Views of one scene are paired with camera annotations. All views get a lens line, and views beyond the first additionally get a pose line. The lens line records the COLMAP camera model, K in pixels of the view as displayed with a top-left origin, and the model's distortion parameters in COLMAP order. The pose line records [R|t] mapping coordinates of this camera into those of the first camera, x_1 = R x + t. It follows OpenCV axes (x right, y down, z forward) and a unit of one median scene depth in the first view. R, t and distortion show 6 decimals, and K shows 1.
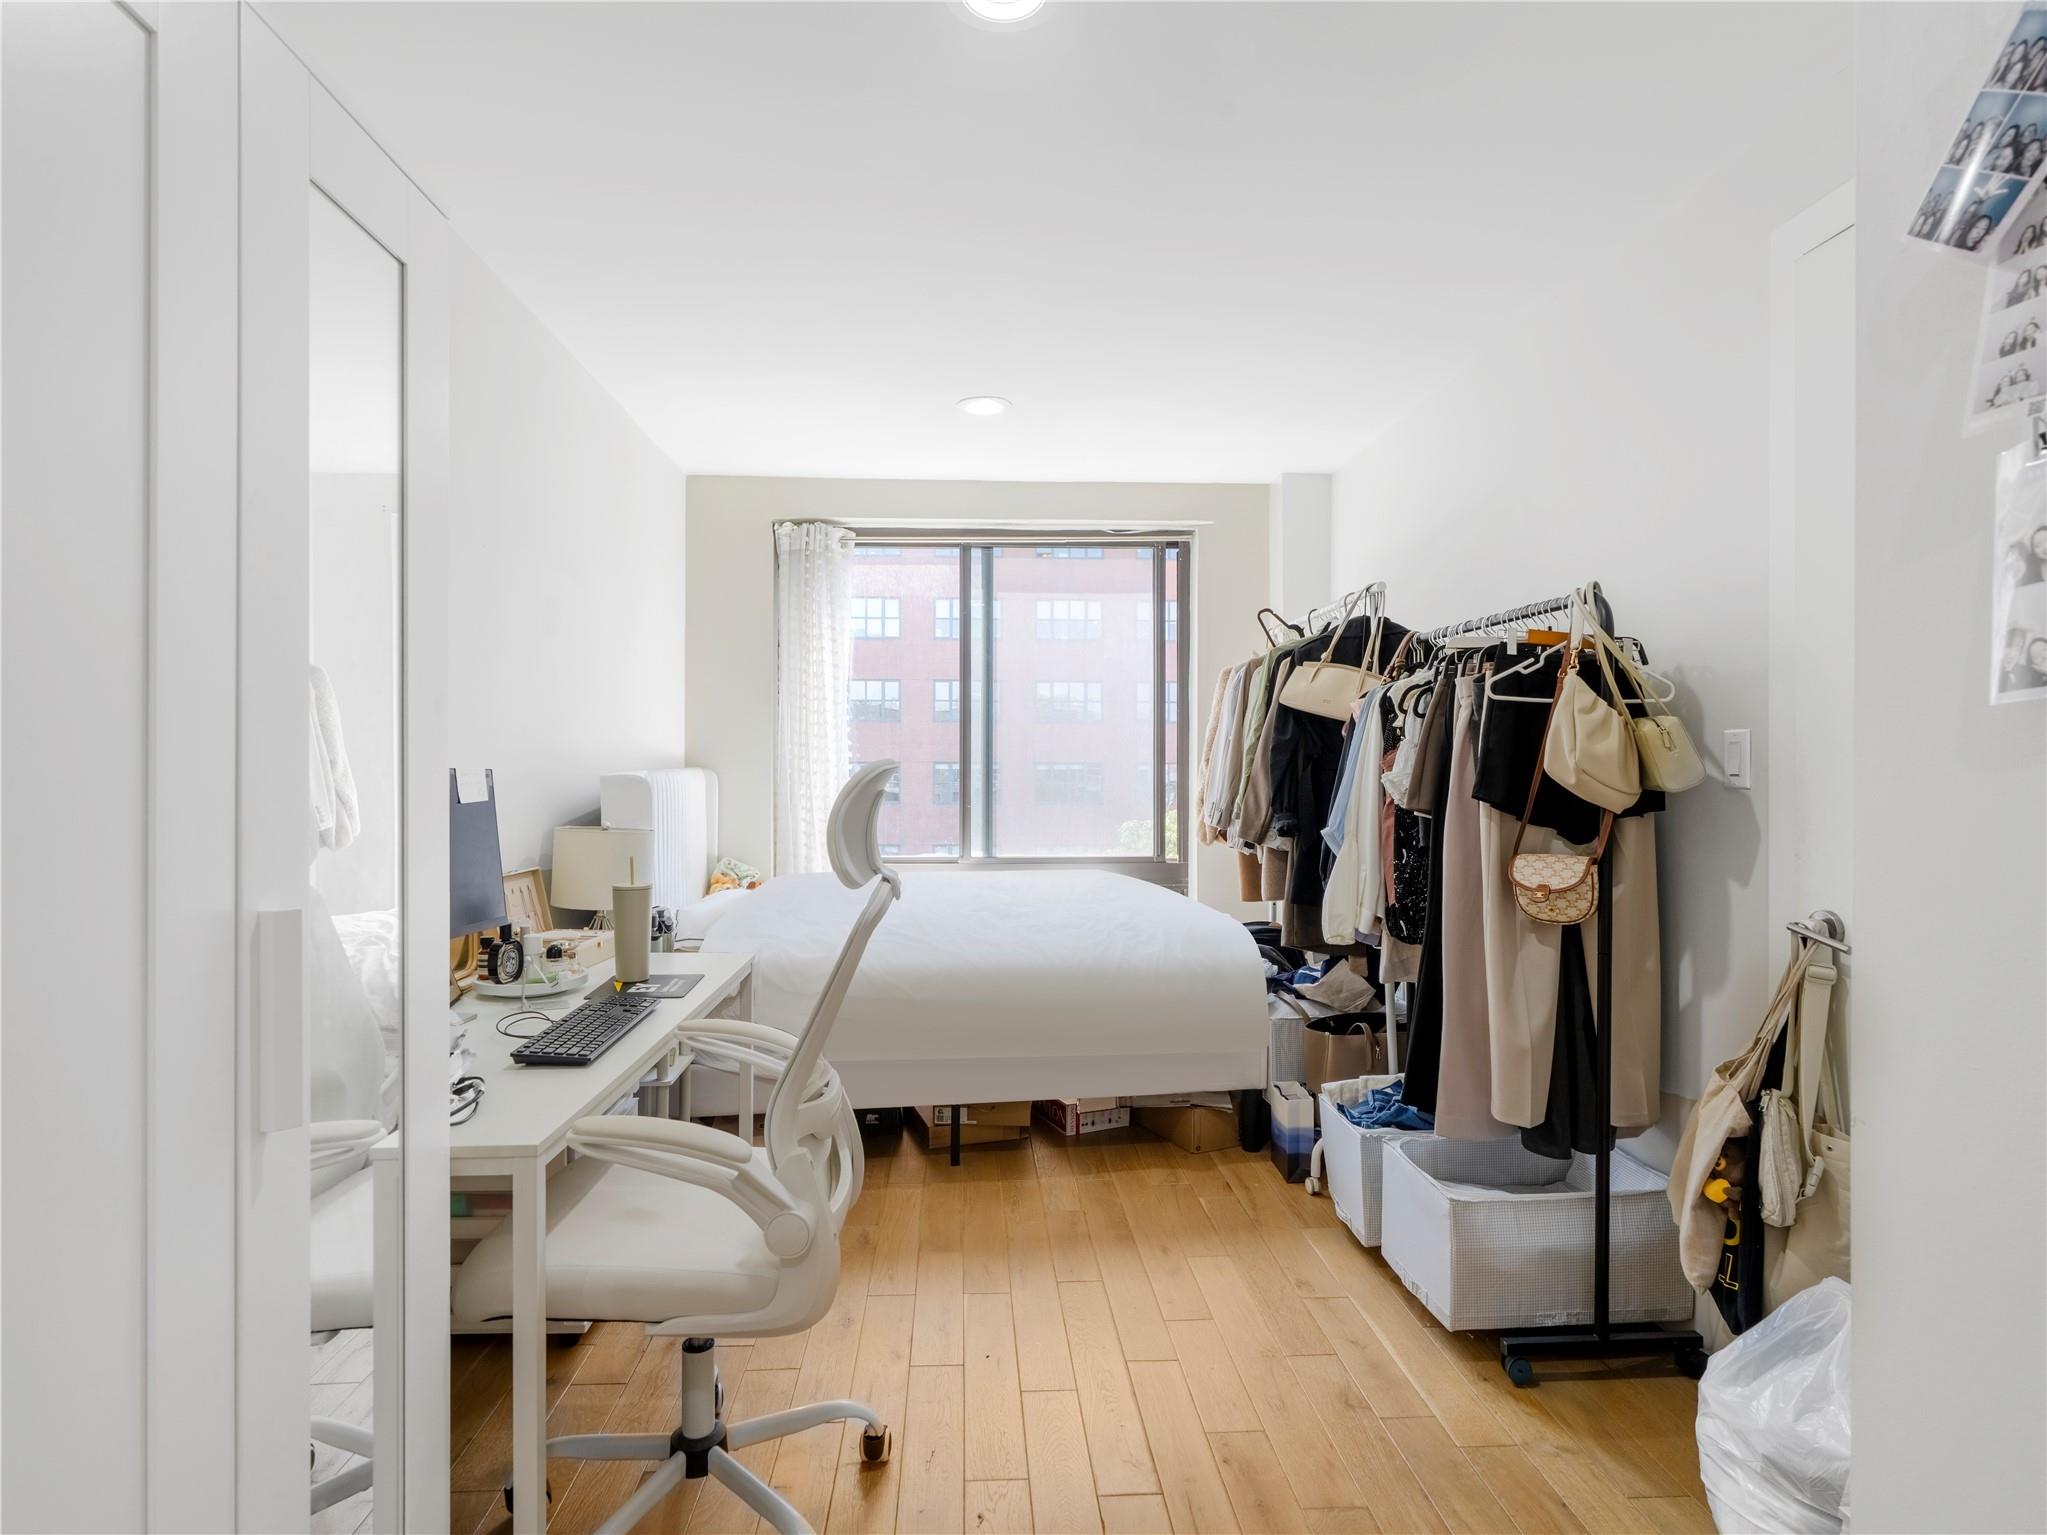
lens RADIAL K [[1050.6, 0, 1019.2], [0, 1050.6, 801.7], [0, 0, 1]] dist [-0.014647, 0.002481]
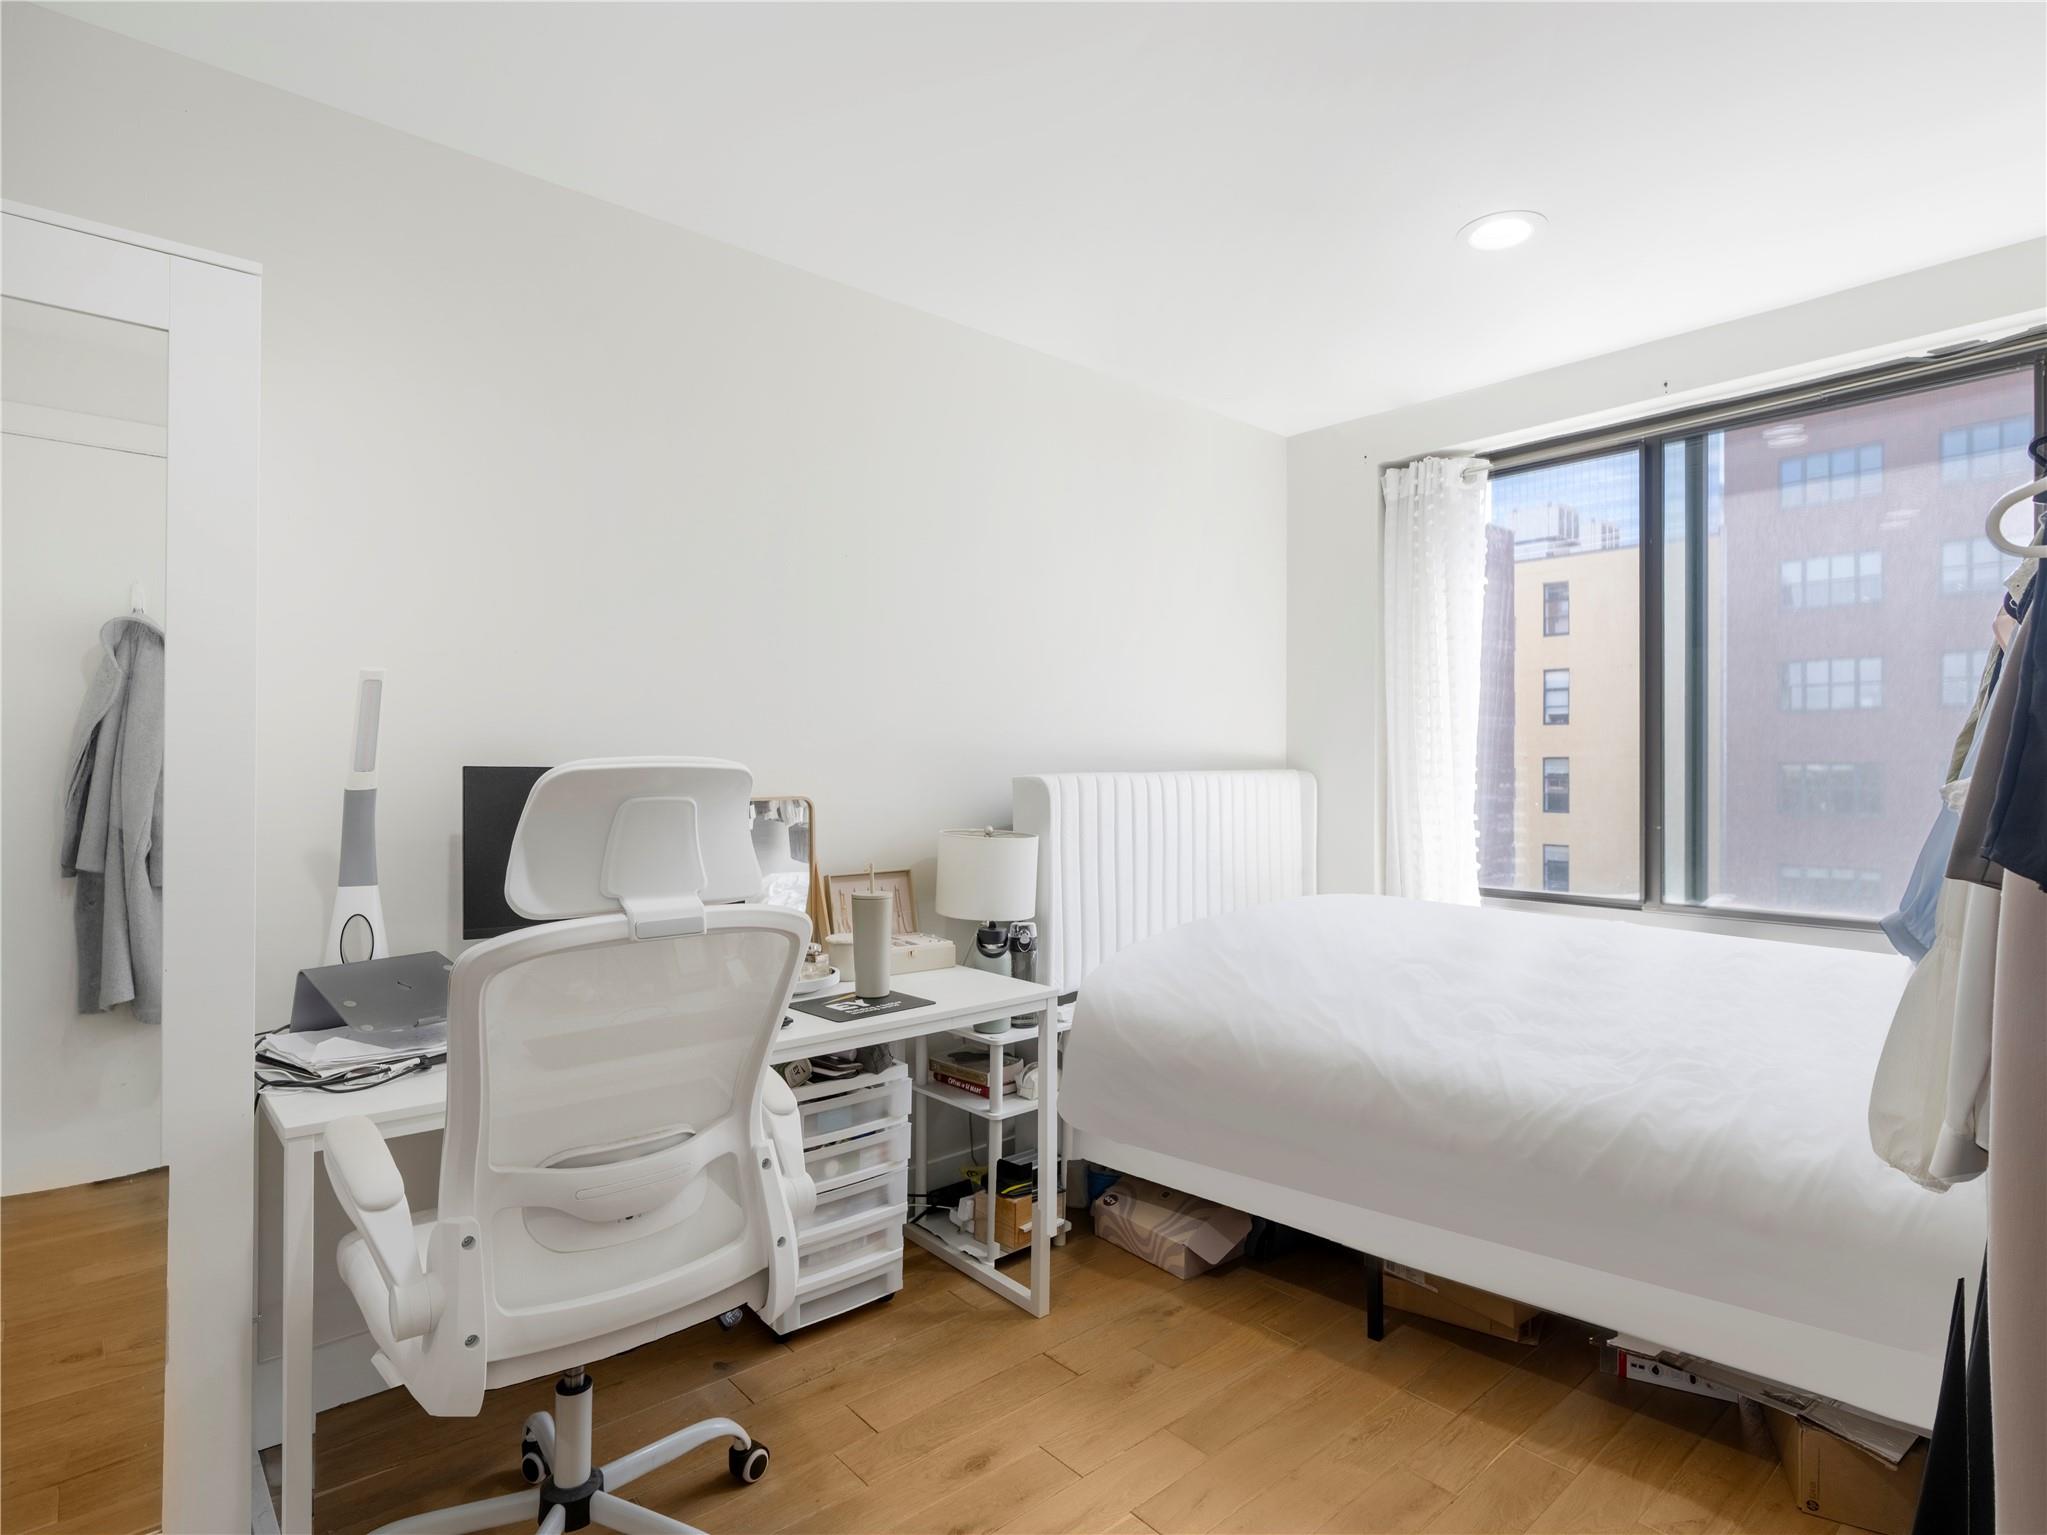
lens RADIAL K [[1050.6, 0, 1019.2], [0, 1050.6, 801.7], [0, 0, 1]] dist [-0.014647, 0.002481]
pose [[0.607280, 0.027665, -0.794006, 0.248366], [-0.025418, 0.999558, 0.015386, -0.012704], [0.794081, 0.010839, 0.607715, 0.278524]]
